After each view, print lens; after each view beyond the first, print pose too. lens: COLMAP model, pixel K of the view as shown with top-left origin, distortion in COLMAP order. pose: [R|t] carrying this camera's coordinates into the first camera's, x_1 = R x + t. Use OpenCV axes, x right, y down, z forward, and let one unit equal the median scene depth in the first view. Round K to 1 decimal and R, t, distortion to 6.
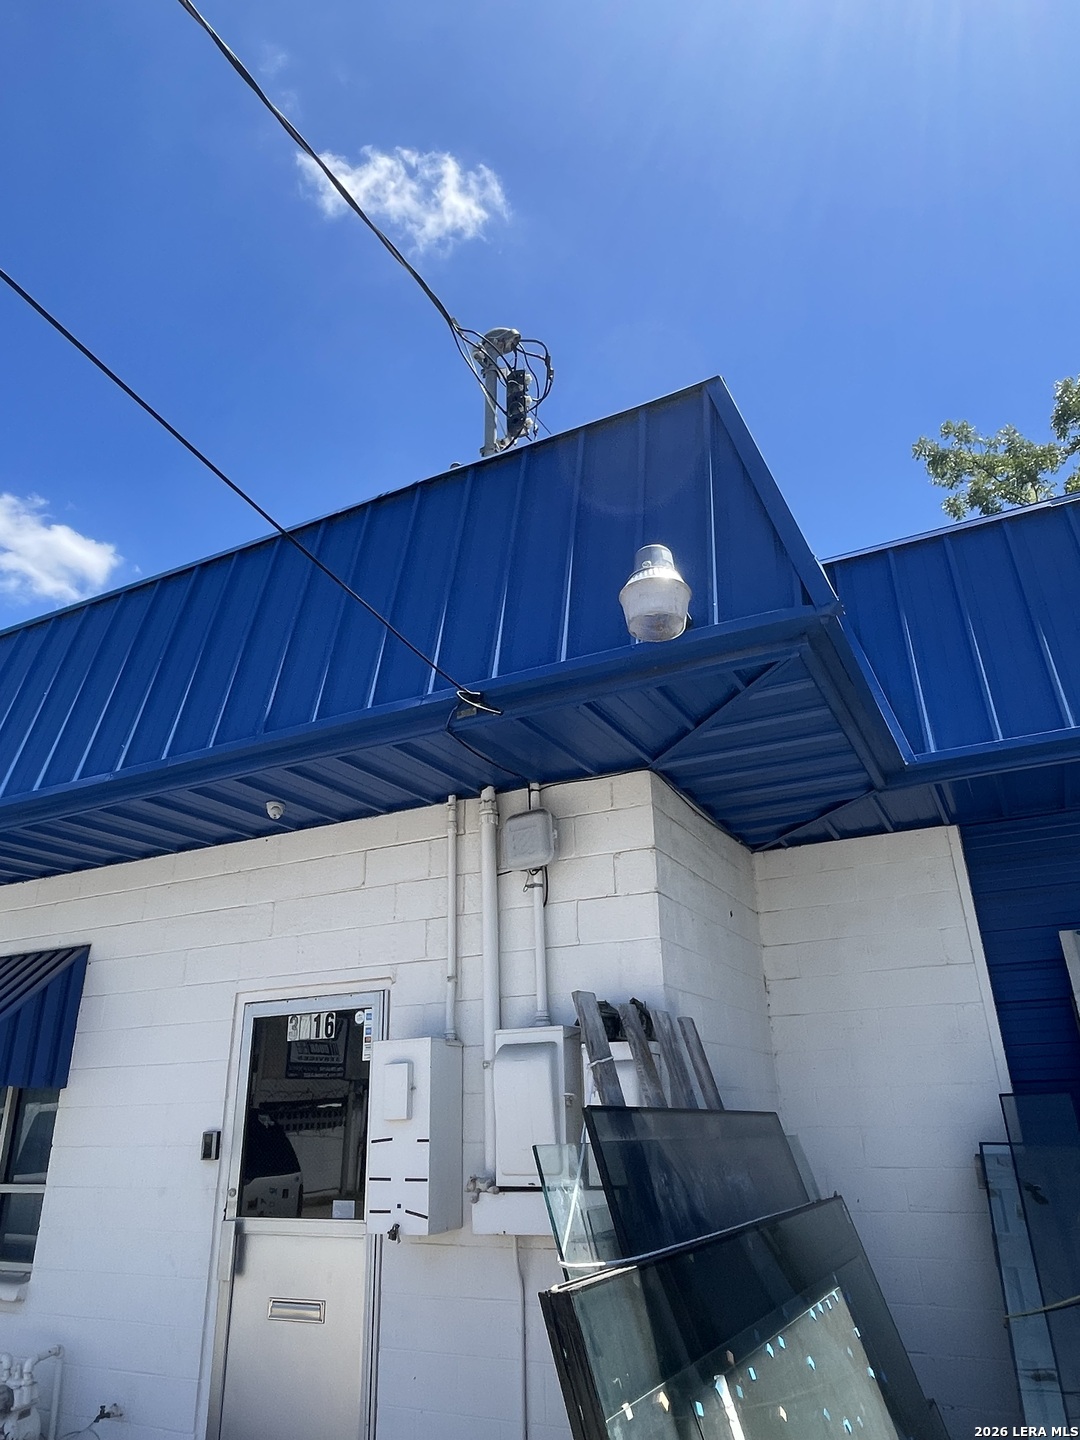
lens RADIAL K [[1000.3, 0, 540.0], [0, 1000.3, 720.0], [0, 0, 1]] dist [-0.007120, -0.001601]
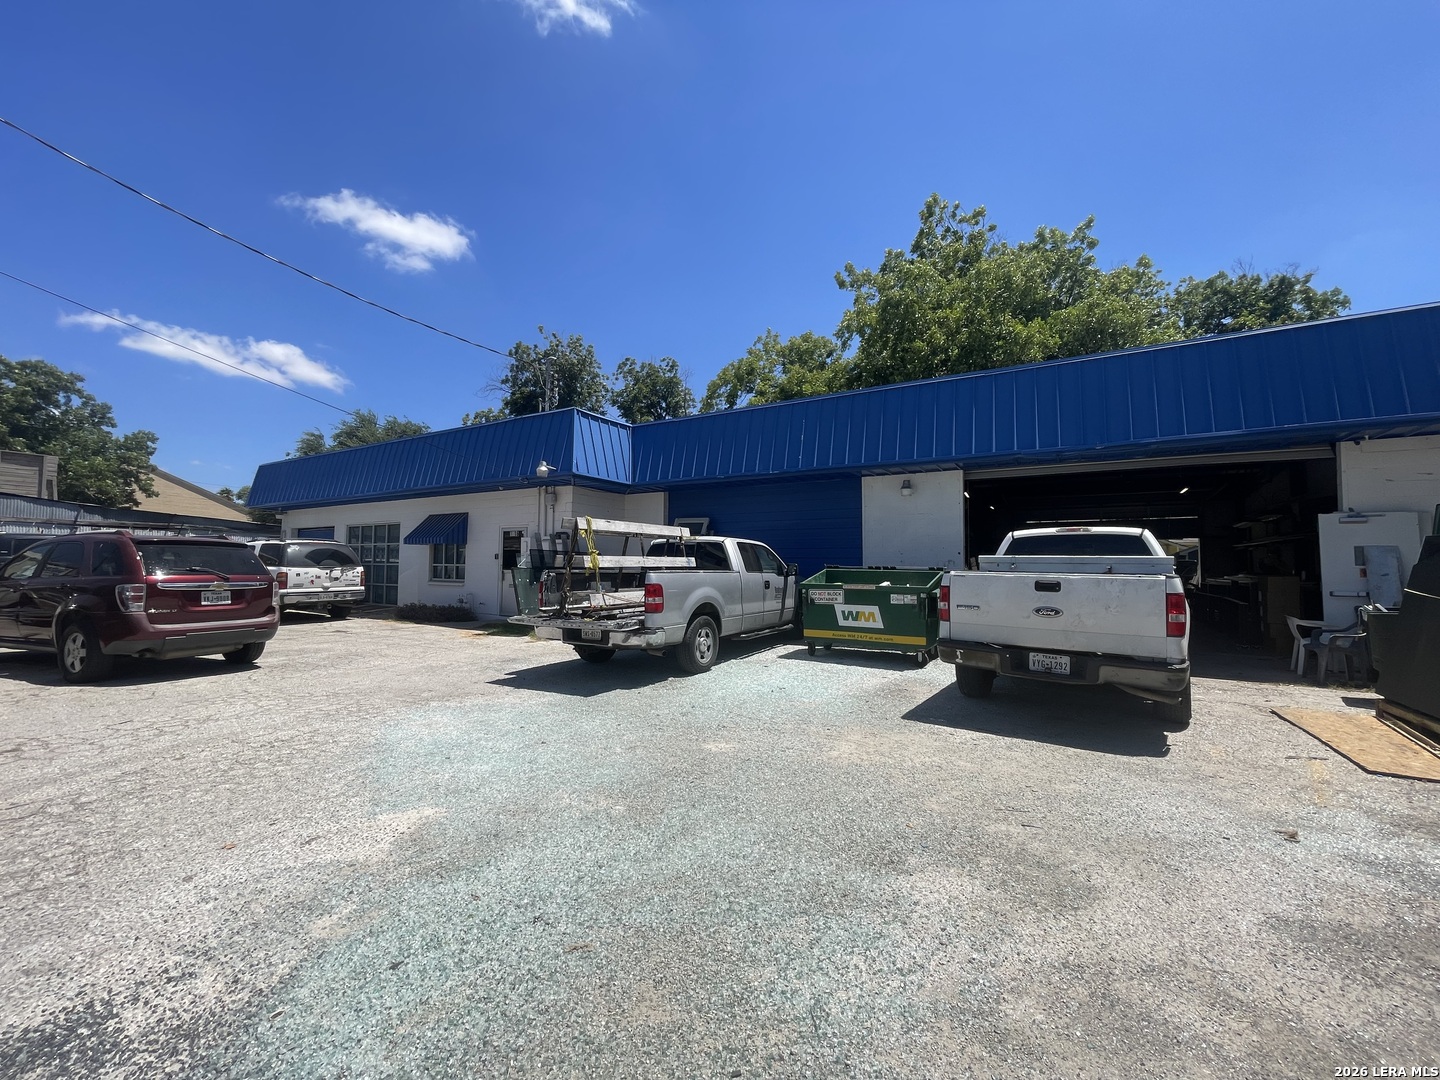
lens RADIAL K [[581.6, 0, 720.0], [0, 581.6, 540.0], [0, 0, 1]] dist [-0.000102, -0.000005]
pose [[0.997829, 0.029350, -0.058962, 0.939546], [-0.008261, 0.943926, 0.330054, -0.602710], [0.065342, -0.328850, 0.942119, -1.596362]]
